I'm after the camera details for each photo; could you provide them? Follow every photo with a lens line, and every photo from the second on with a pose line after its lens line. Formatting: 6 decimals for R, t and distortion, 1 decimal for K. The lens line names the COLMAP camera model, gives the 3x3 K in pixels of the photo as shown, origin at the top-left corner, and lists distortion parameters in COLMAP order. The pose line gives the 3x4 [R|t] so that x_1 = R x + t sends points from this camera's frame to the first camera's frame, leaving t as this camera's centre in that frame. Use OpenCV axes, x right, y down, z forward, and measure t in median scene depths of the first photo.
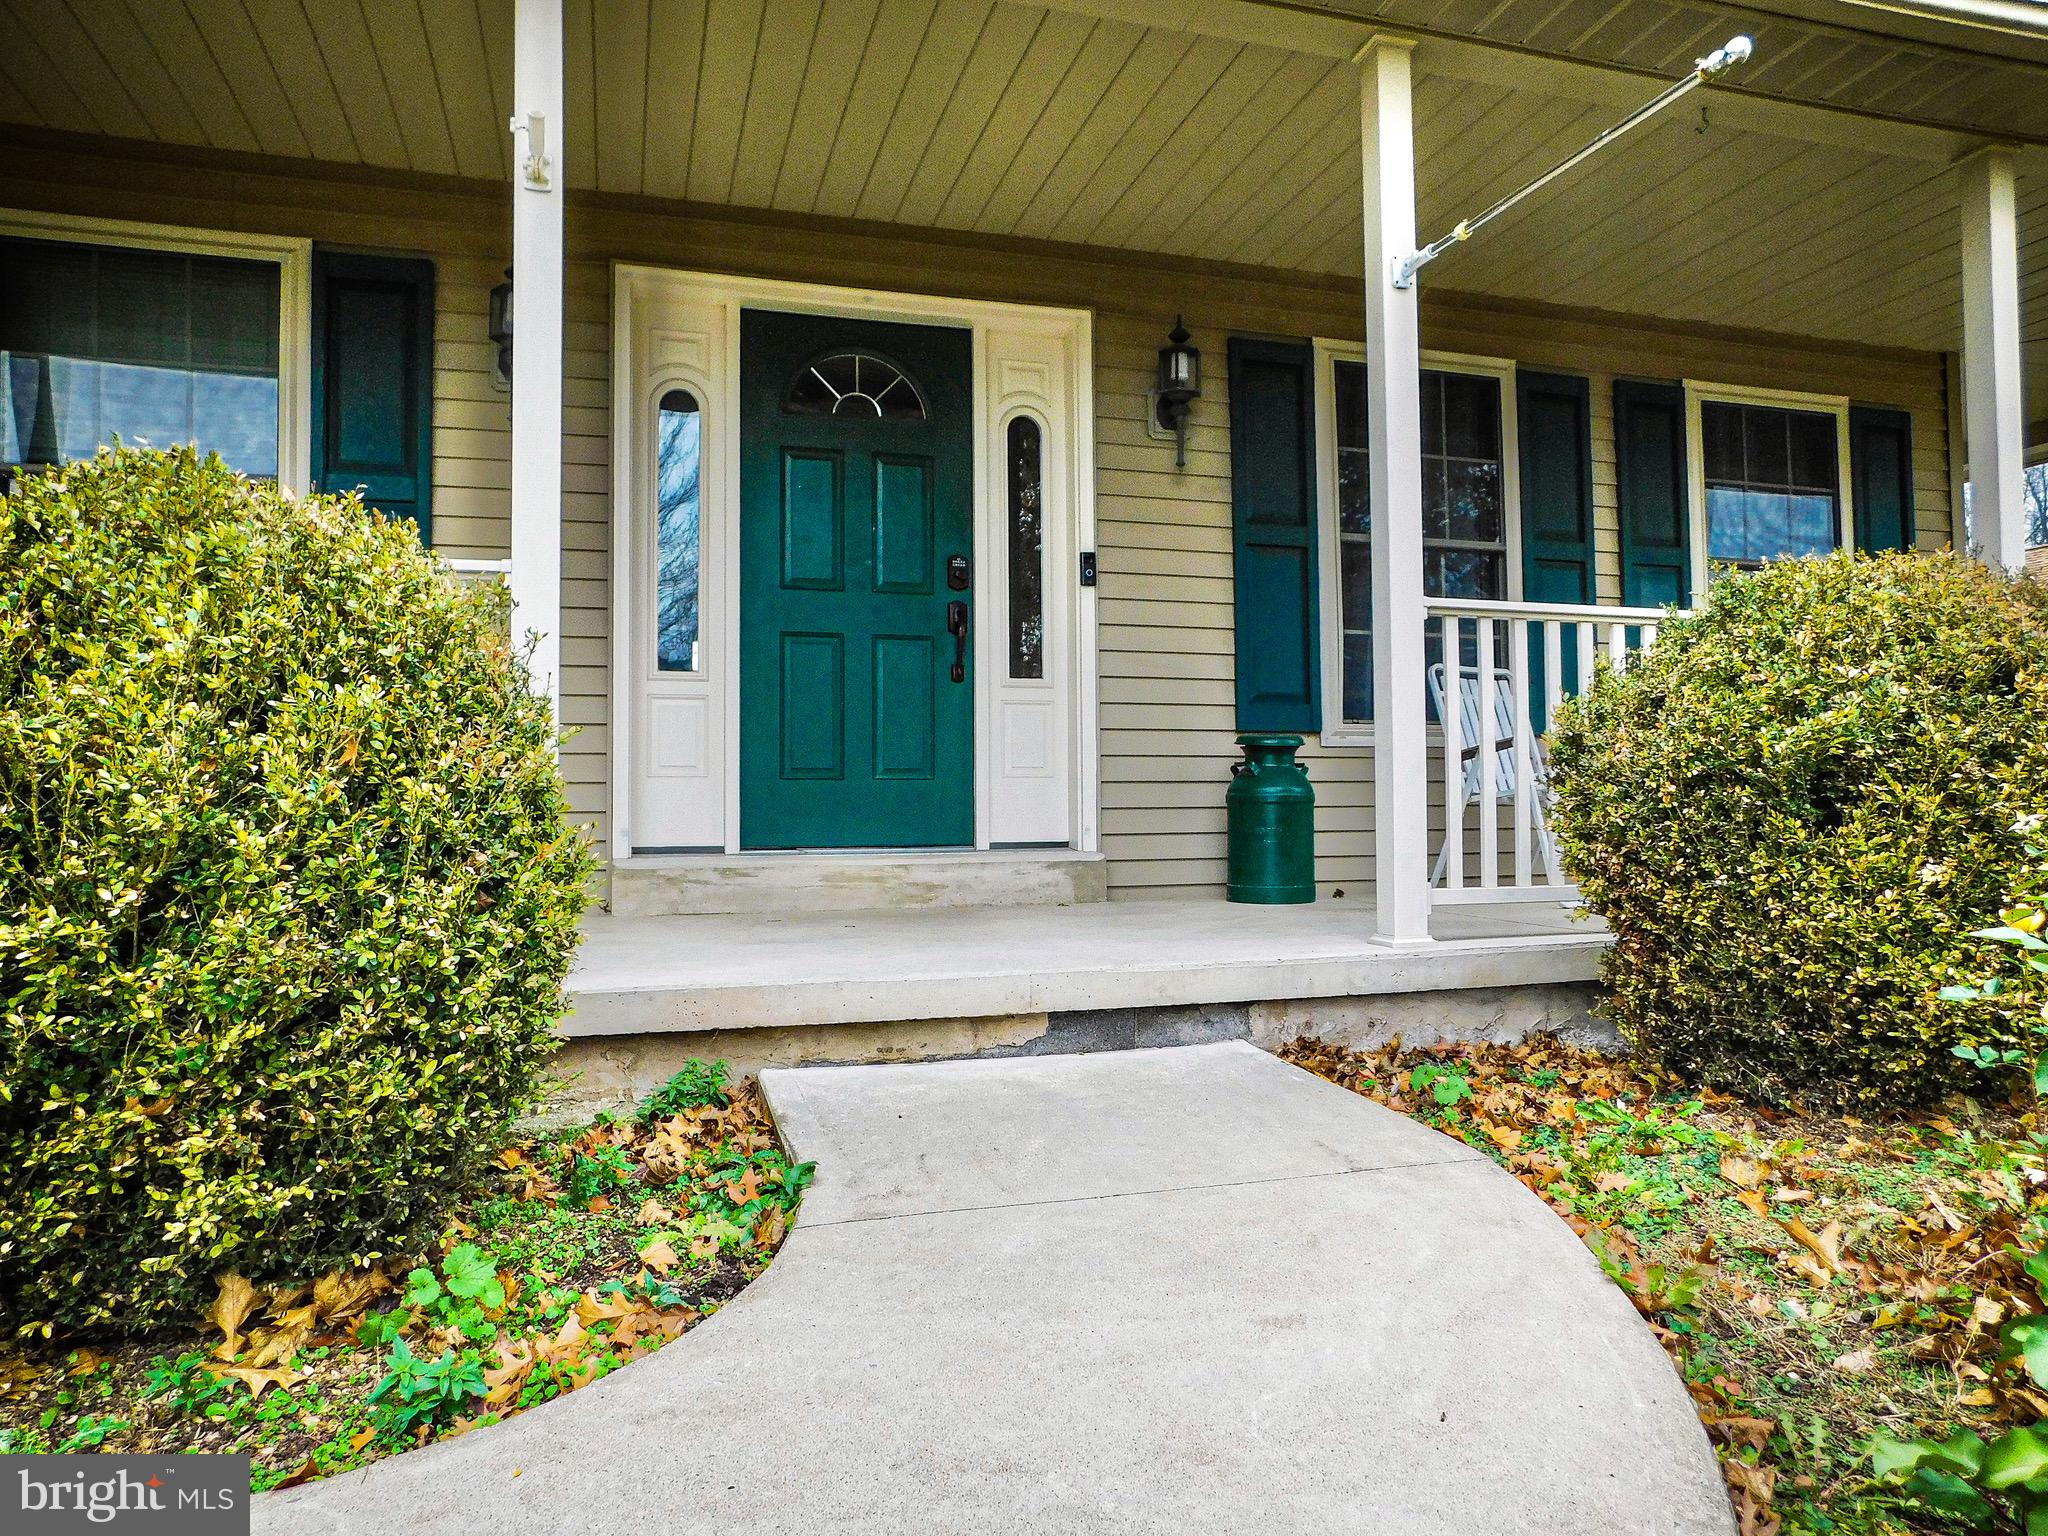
lens RADIAL K [[1355.4, 0, 1024.0], [0, 1355.4, 768.0], [0, 0, 1]] dist [-0.030581, 0.001375]
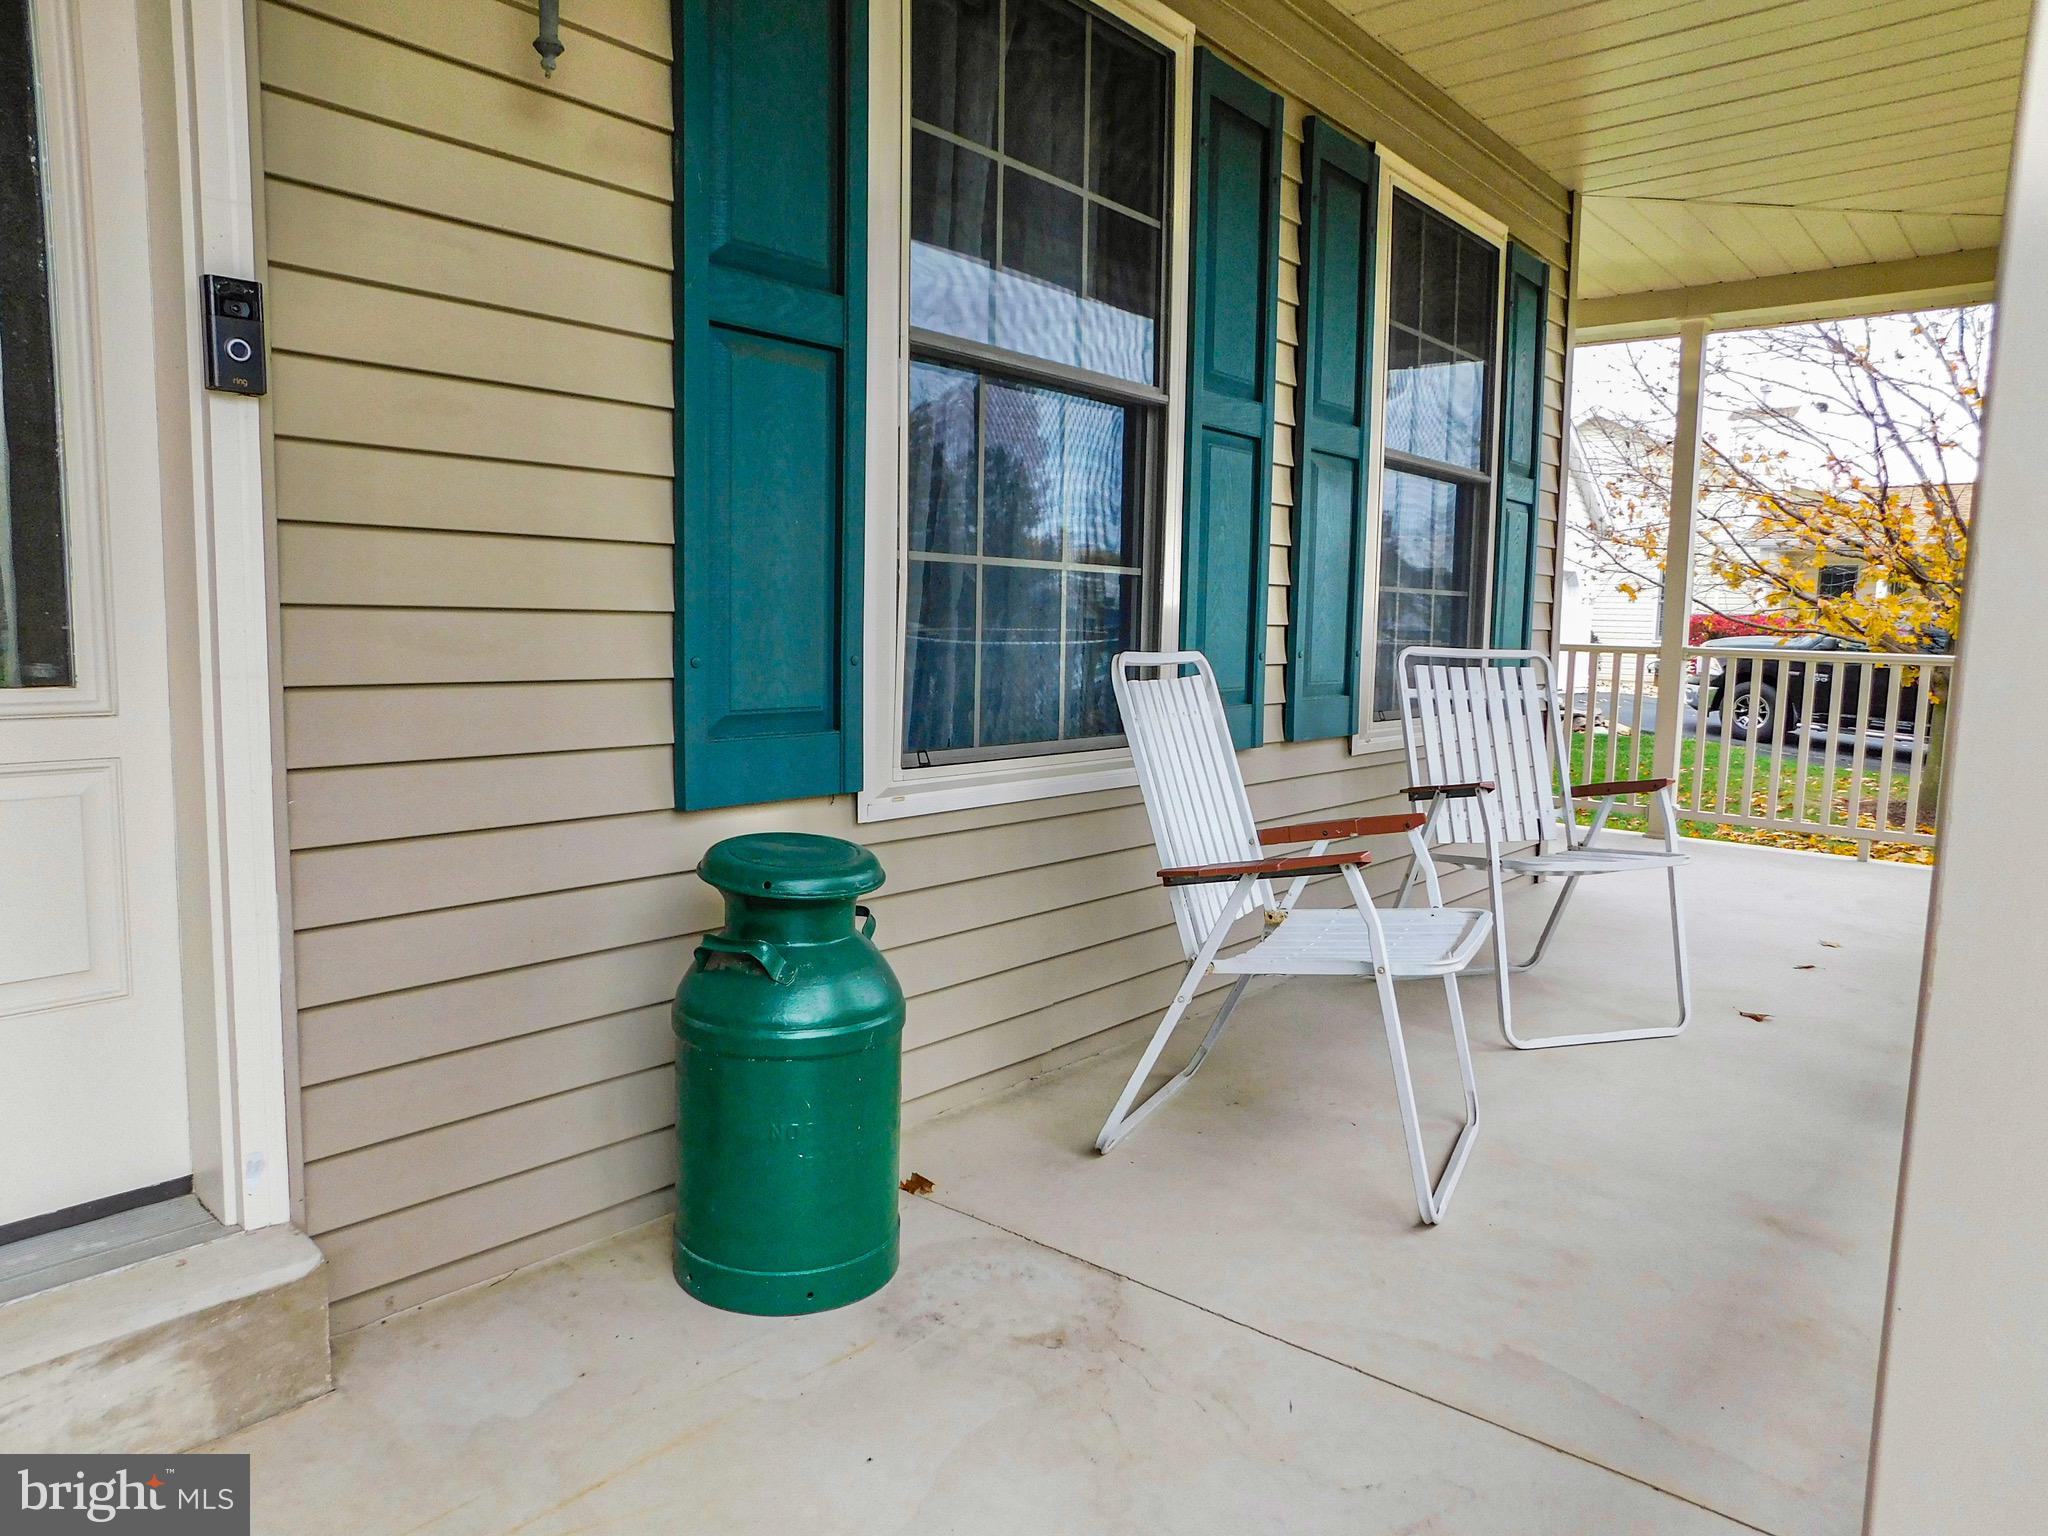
lens RADIAL K [[1355.4, 0, 1024.0], [0, 1355.4, 768.0], [0, 0, 1]] dist [-0.030581, 0.001375]
pose [[0.846019, -0.032708, 0.532148, 0.033191], [-0.039143, 0.991612, 0.123179, -0.090809], [-0.531713, -0.125041, 0.837643, 0.616451]]
